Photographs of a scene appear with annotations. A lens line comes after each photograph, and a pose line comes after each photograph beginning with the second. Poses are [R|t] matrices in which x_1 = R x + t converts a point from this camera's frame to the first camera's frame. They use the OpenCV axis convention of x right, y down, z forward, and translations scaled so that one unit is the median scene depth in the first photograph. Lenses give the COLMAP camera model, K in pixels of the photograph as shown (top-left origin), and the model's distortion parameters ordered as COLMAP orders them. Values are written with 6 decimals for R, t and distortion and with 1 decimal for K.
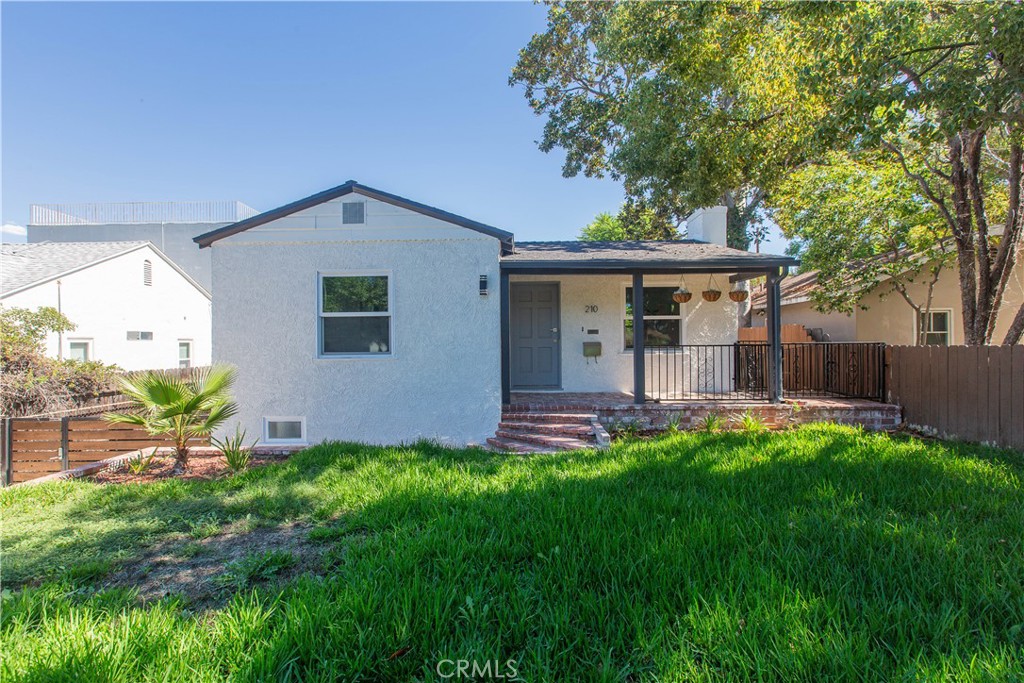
lens RADIAL K [[462.4, 0, 509.9], [0, 462.4, 340.9], [0, 0, 1]] dist [0.002009, 0.000189]
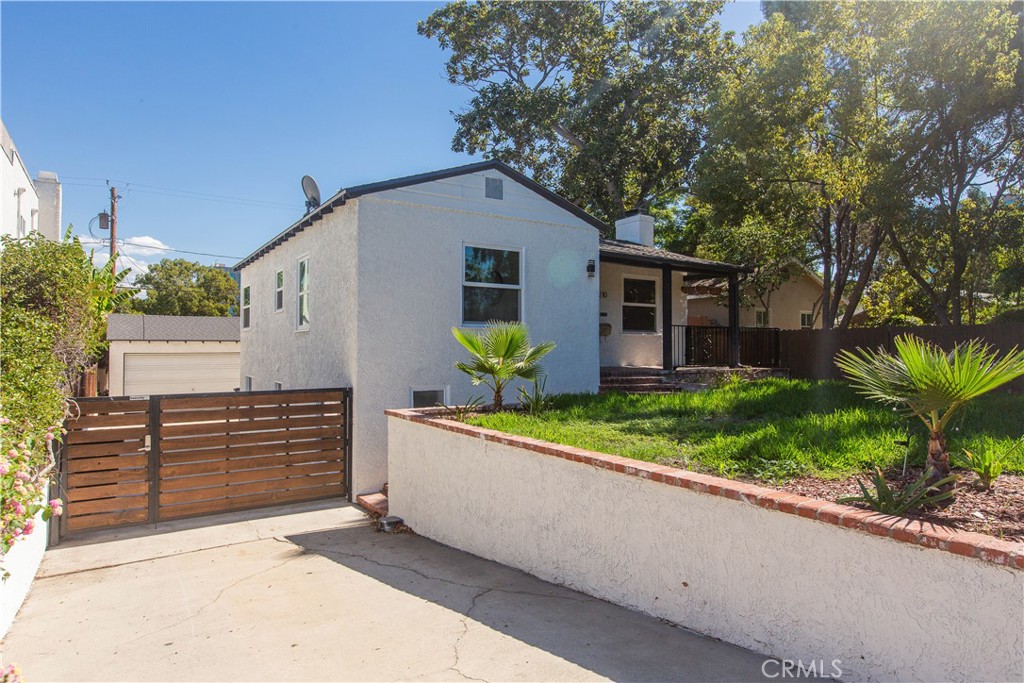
lens RADIAL K [[610.6, 0, 512.0], [0, 610.6, 341.5], [0, 0, 1]] dist [-0.000387, -0.000737]
pose [[0.822285, 0.018055, 0.568789, -1.074415], [-0.017369, 0.999827, -0.006627, 0.076440], [-0.568811, -0.004430, 0.822456, -0.155233]]
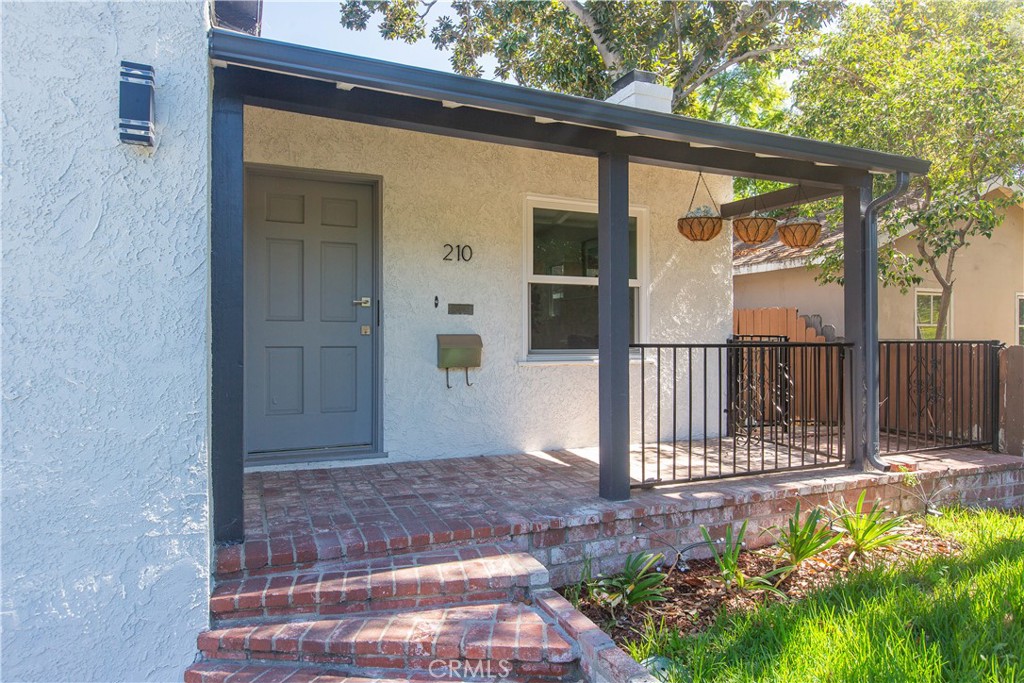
lens RADIAL K [[629.4, 0, 515.6], [0, 629.4, 336.8], [0, 0, 1]] dist [0.001029, -0.000329]
pose [[0.907193, 0.009313, 0.420611, -0.012807], [-0.012003, 0.999921, 0.003748, 0.002606], [-0.420543, -0.008449, 0.907233, 0.580191]]
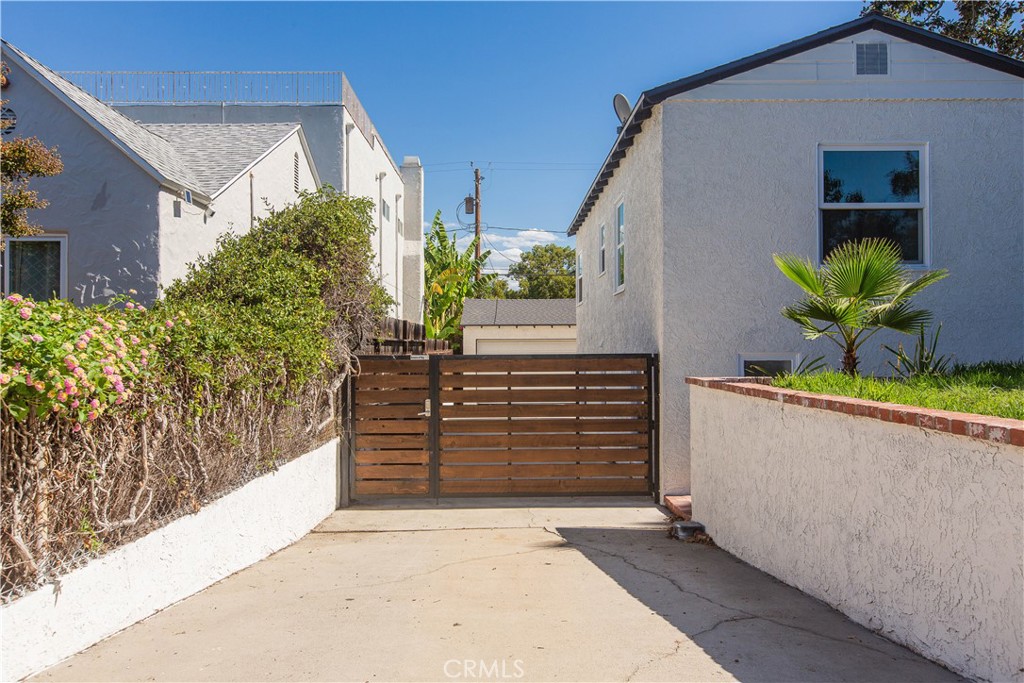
lens RADIAL K [[770.0, 0, 512.0], [0, 770.0, 341.5], [0, 0, 1]] dist [0.007395, -0.000383]
pose [[0.999458, 0.007643, 0.032018, -0.903082], [-0.007630, 0.999971, -0.000526, 0.149422], [-0.032022, 0.000282, 0.999487, -0.134423]]
